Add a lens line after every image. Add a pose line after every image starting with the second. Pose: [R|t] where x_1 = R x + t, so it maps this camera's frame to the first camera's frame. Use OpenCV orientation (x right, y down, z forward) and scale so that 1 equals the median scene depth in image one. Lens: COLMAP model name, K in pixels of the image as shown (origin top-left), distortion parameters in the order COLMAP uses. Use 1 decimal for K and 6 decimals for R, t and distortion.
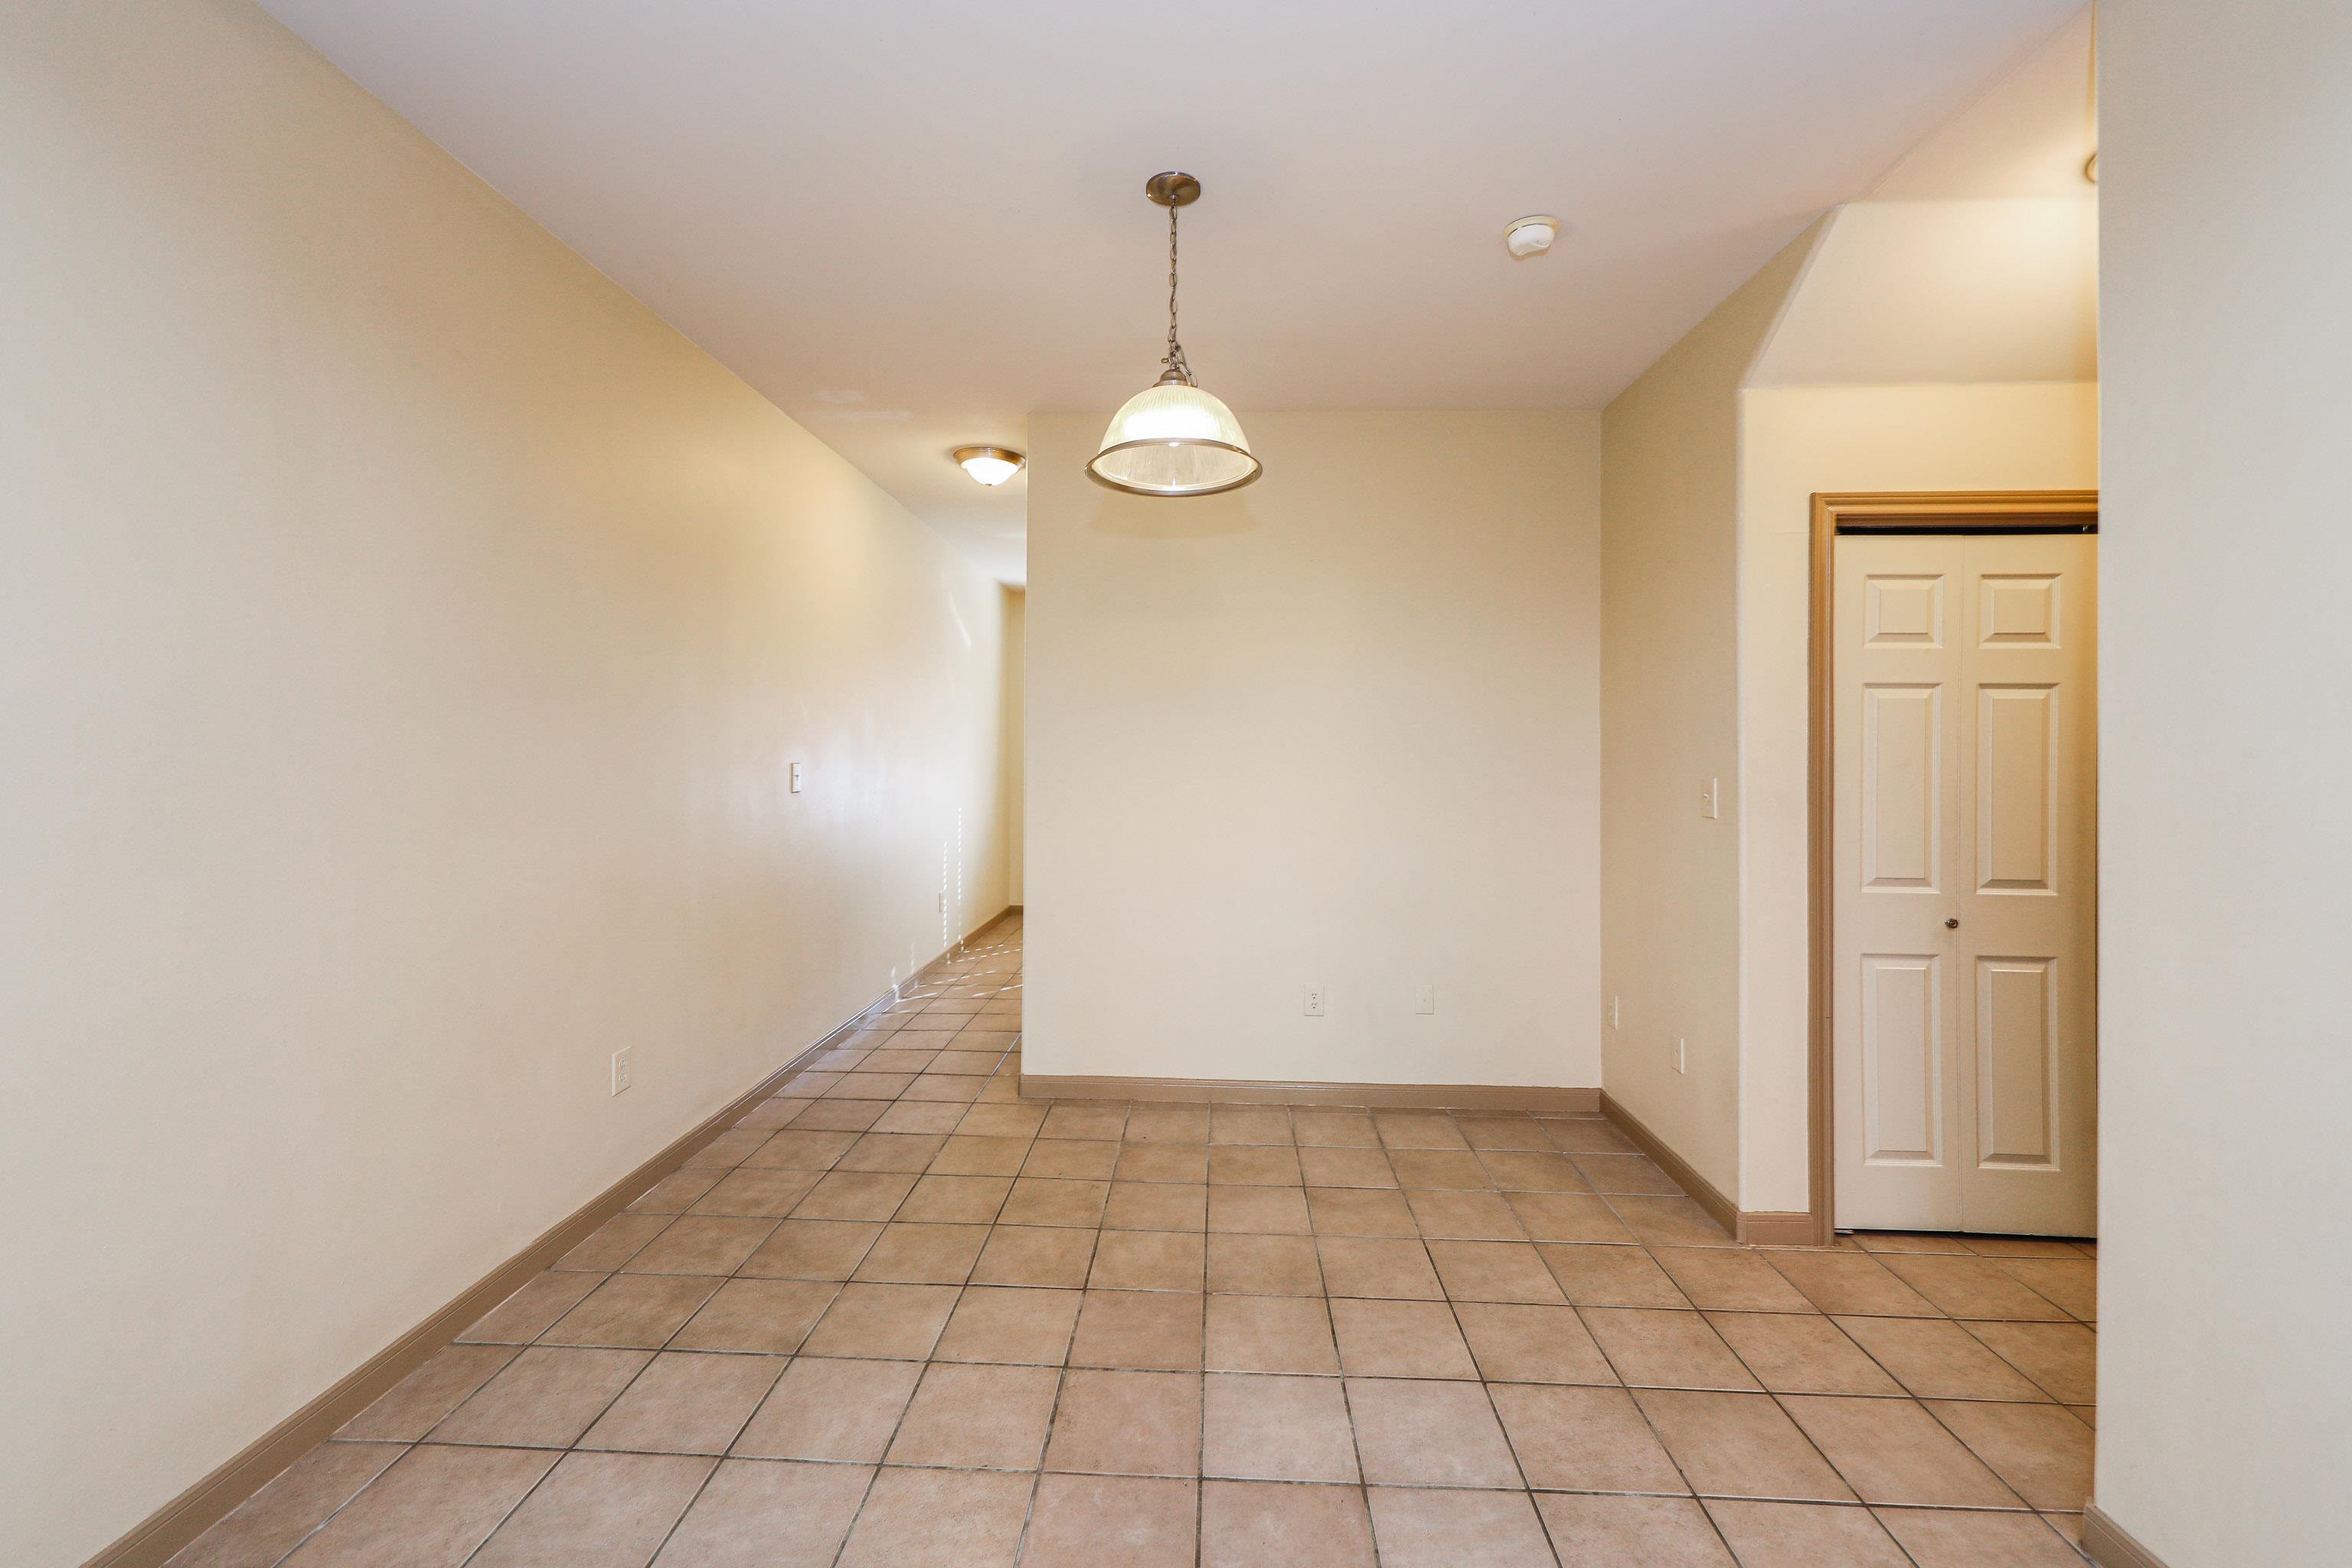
lens RADIAL K [[948.7, 0, 1184.8], [0, 948.7, 737.9], [0, 0, 1]] dist [0.001486, -0.000635]
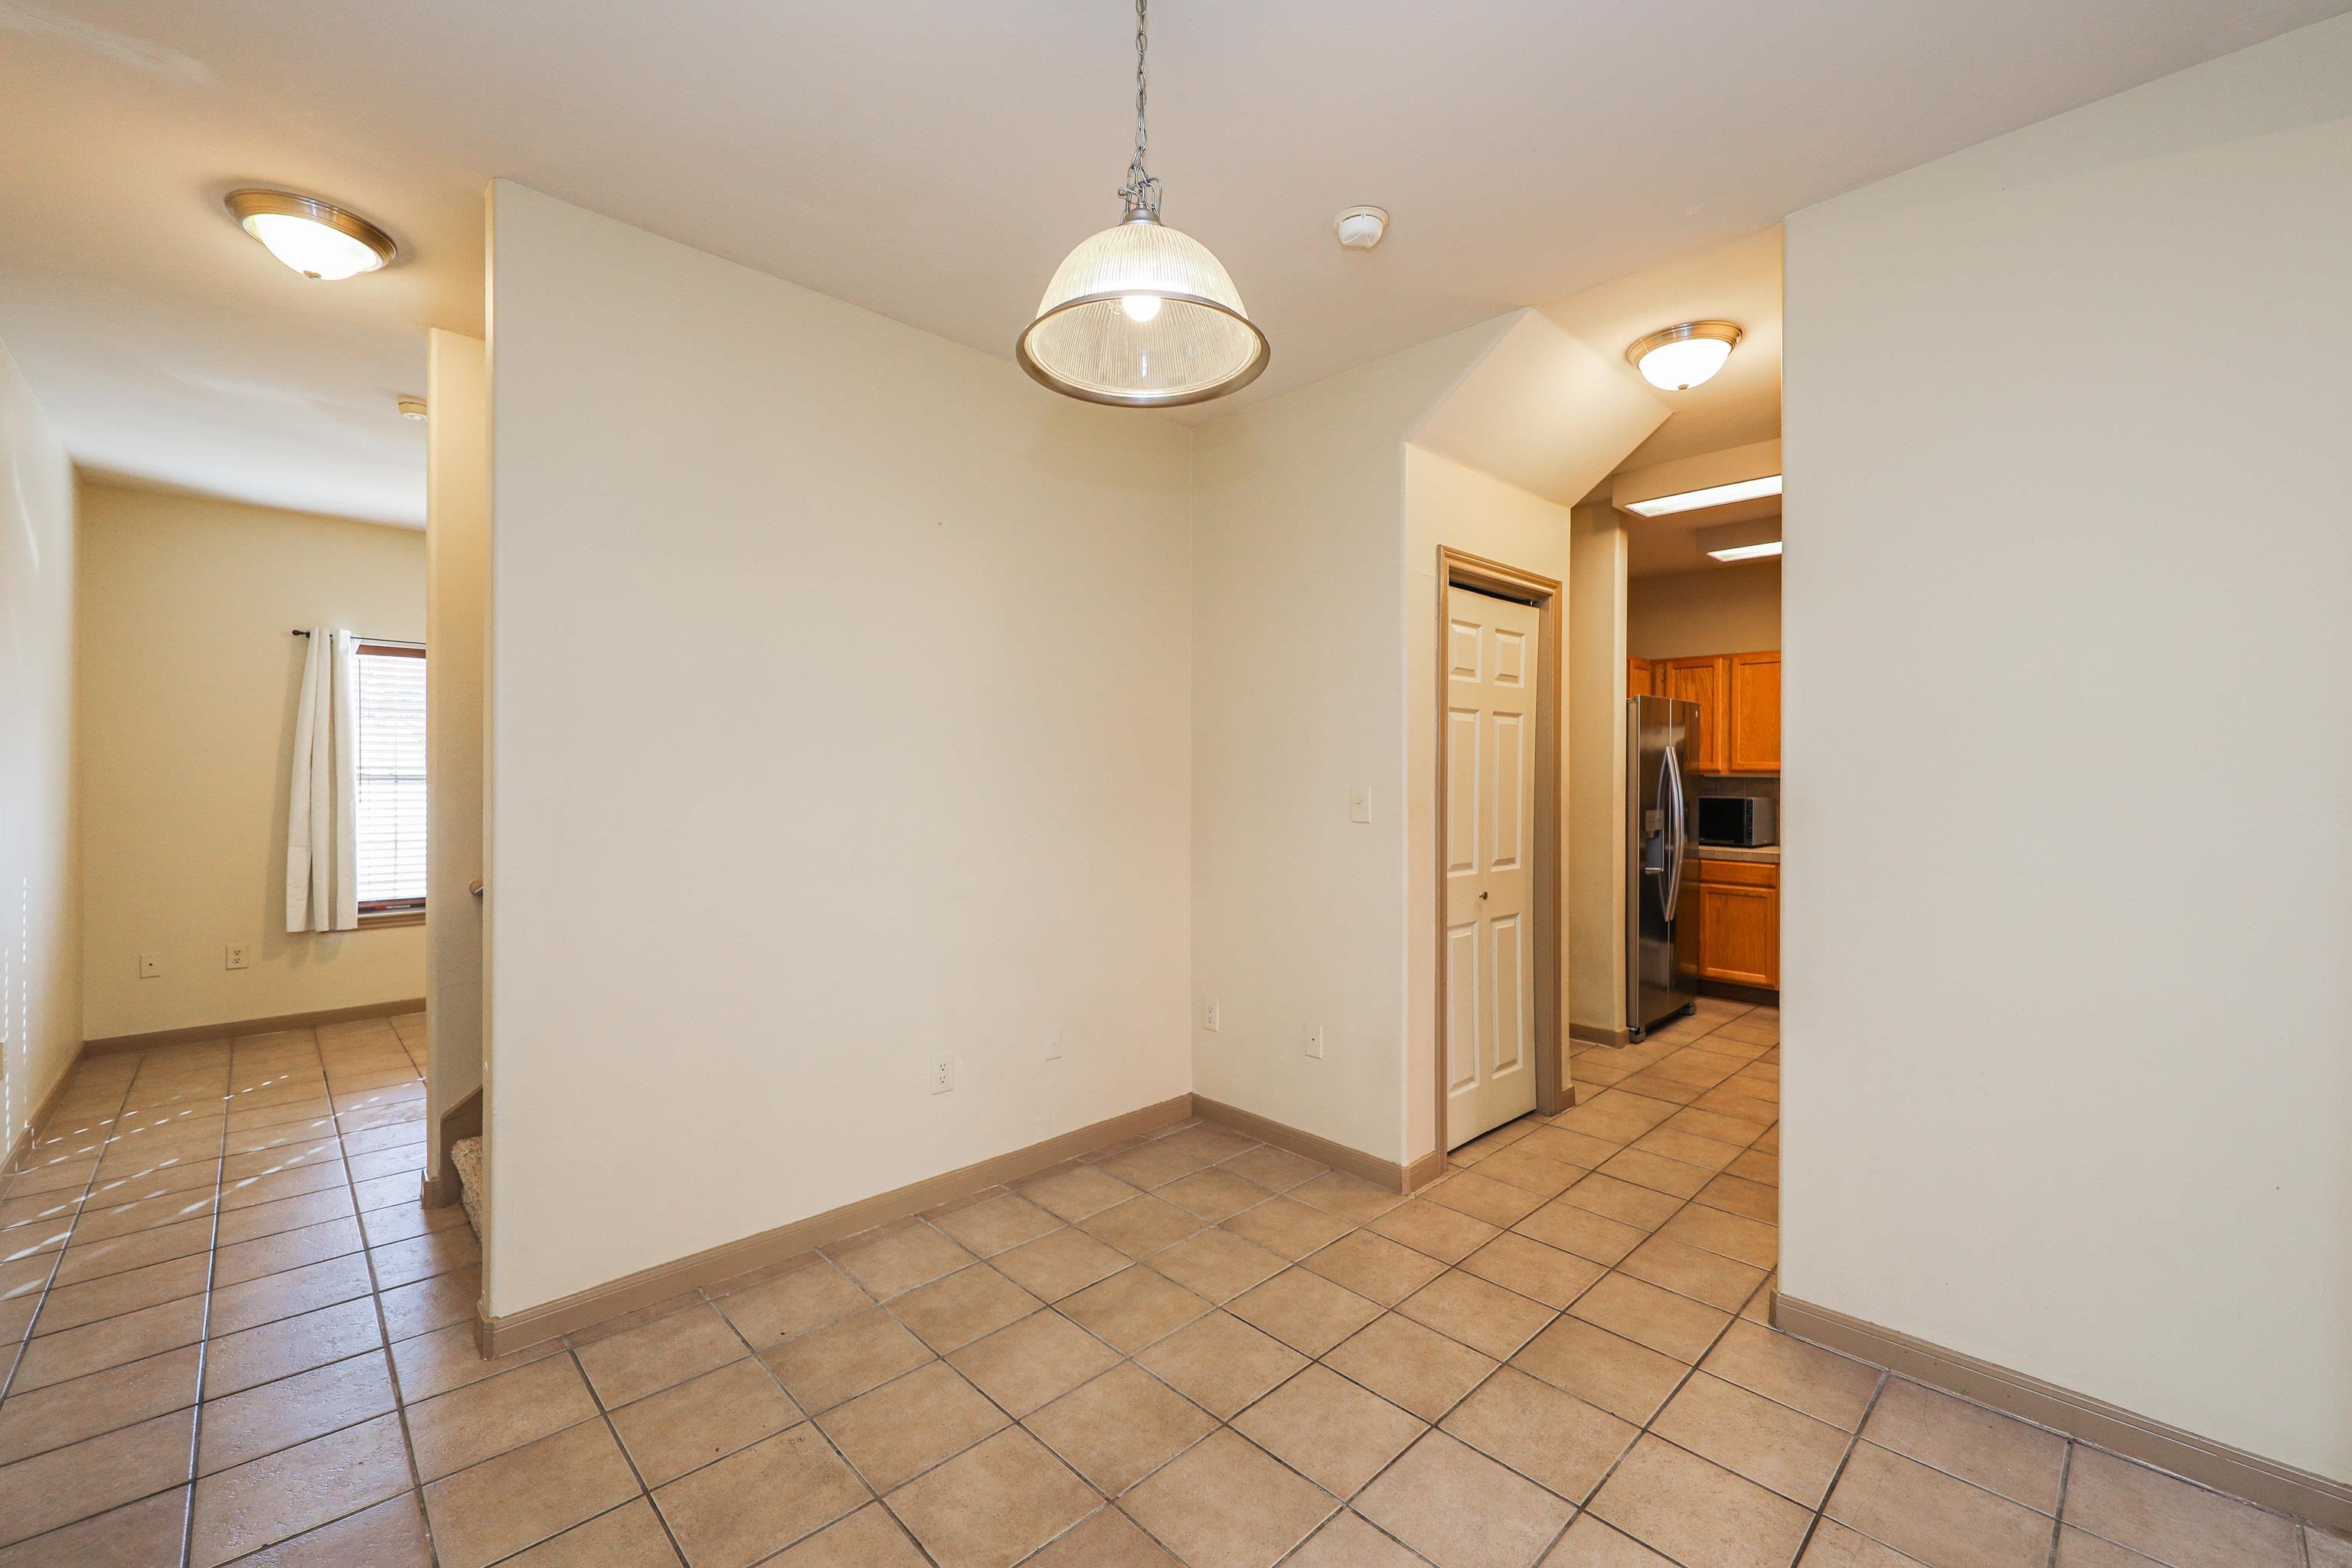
lens RADIAL K [[949.5, 0, 1185.8], [0, 949.5, 770.7], [0, 0, 1]] dist [0.023095, -0.014987]
pose [[0.689093, -0.004251, 0.724661, -0.393218], [-0.009143, 0.999852, 0.014559, 0.008856], [-0.724616, -0.016658, 0.688952, 0.383492]]
